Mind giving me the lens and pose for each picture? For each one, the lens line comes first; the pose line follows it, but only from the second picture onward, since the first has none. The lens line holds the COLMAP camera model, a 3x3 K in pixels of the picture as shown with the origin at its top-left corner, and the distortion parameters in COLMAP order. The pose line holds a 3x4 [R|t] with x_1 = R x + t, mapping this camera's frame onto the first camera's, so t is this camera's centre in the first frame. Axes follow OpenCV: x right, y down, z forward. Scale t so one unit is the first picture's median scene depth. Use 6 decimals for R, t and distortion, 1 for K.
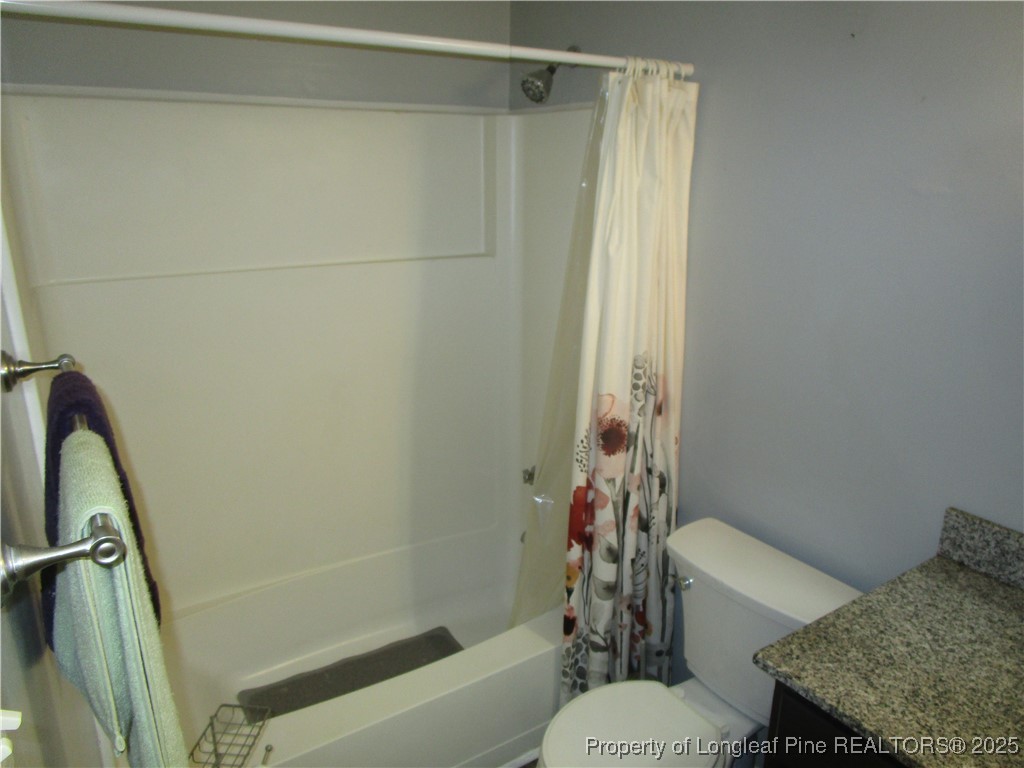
lens RADIAL K [[725.6, 0, 512.3], [0, 725.6, 379.4], [0, 0, 1]] dist [-0.028919, 0.005200]
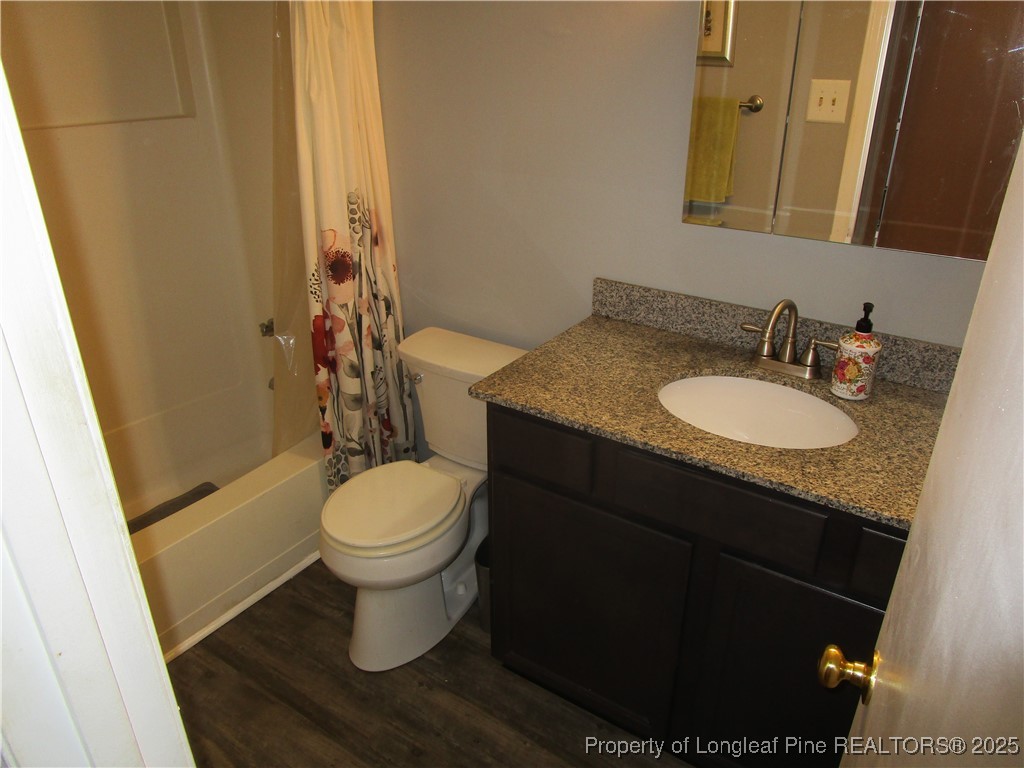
lens RADIAL K [[725.6, 0, 507.5], [0, 725.6, 389.5], [0, 0, 1]] dist [-0.028919, 0.005200]
pose [[0.923644, -0.172463, 0.342254, -0.041505], [0.113942, 0.976220, 0.184423, 0.086912], [-0.365921, -0.131344, 0.921331, -0.180846]]
